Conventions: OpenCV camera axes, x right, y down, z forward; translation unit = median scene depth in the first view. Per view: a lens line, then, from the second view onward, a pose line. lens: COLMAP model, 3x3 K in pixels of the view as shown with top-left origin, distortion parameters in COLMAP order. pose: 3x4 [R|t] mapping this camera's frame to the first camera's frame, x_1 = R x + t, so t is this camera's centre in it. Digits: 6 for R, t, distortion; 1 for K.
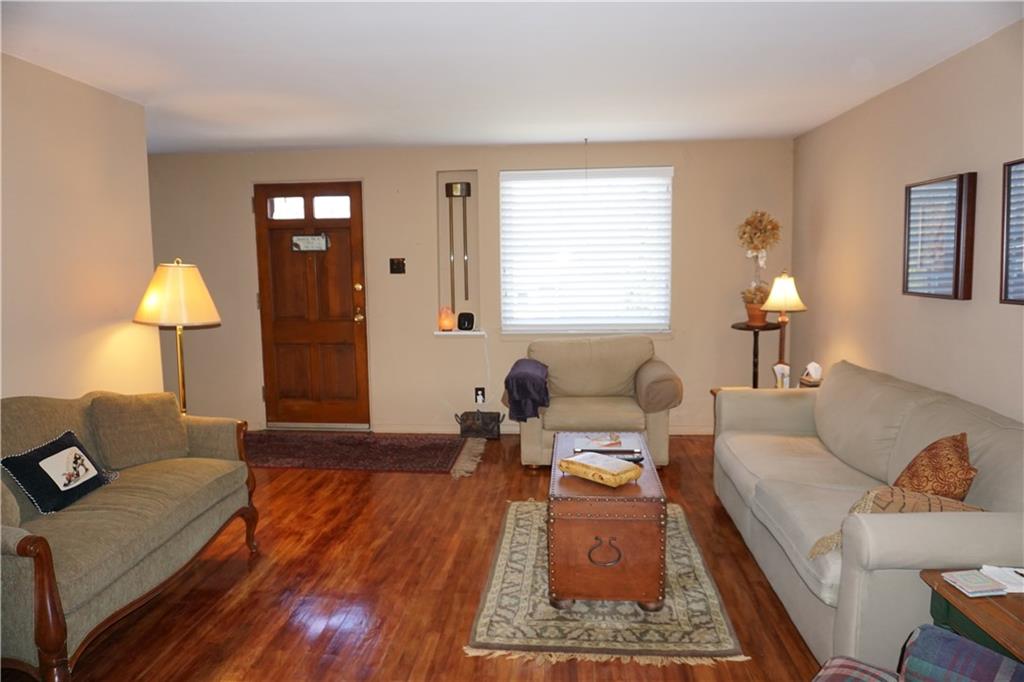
lens RADIAL K [[683.4, 0, 510.9], [0, 683.4, 340.1], [0, 0, 1]] dist [-0.035412, 0.010201]
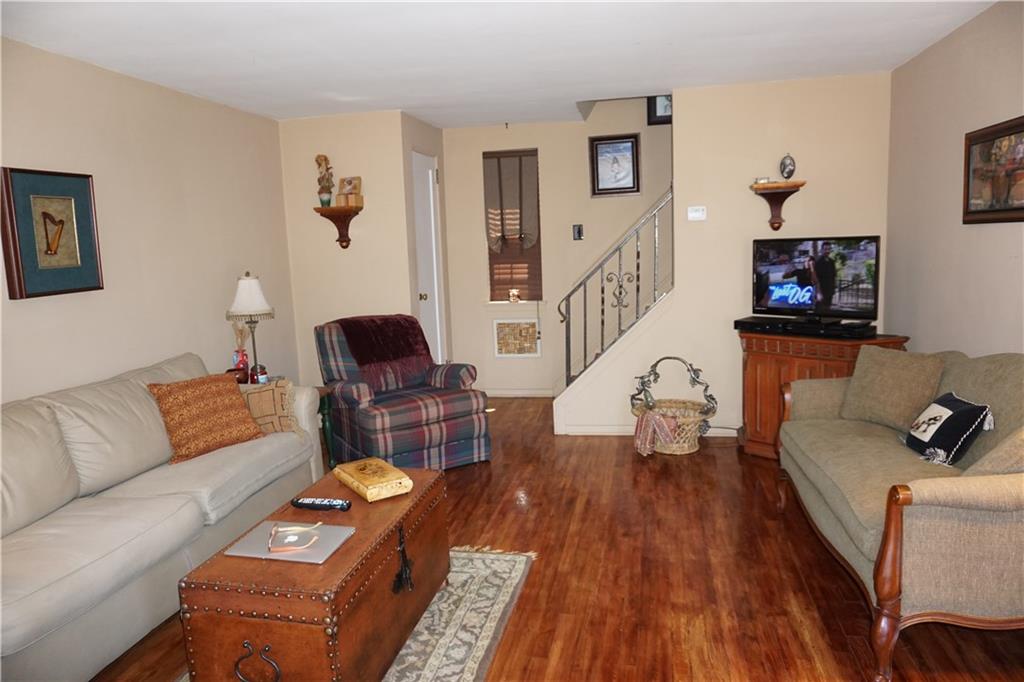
lens RADIAL K [[683.4, 0, 512.2], [0, 683.4, 336.6], [0, 0, 1]] dist [-0.035412, 0.010201]
pose [[-0.991944, 0.036997, 0.121156, -0.162298], [0.066398, 0.966346, 0.248531, -0.192944], [-0.107883, 0.254573, -0.961017, 1.792862]]
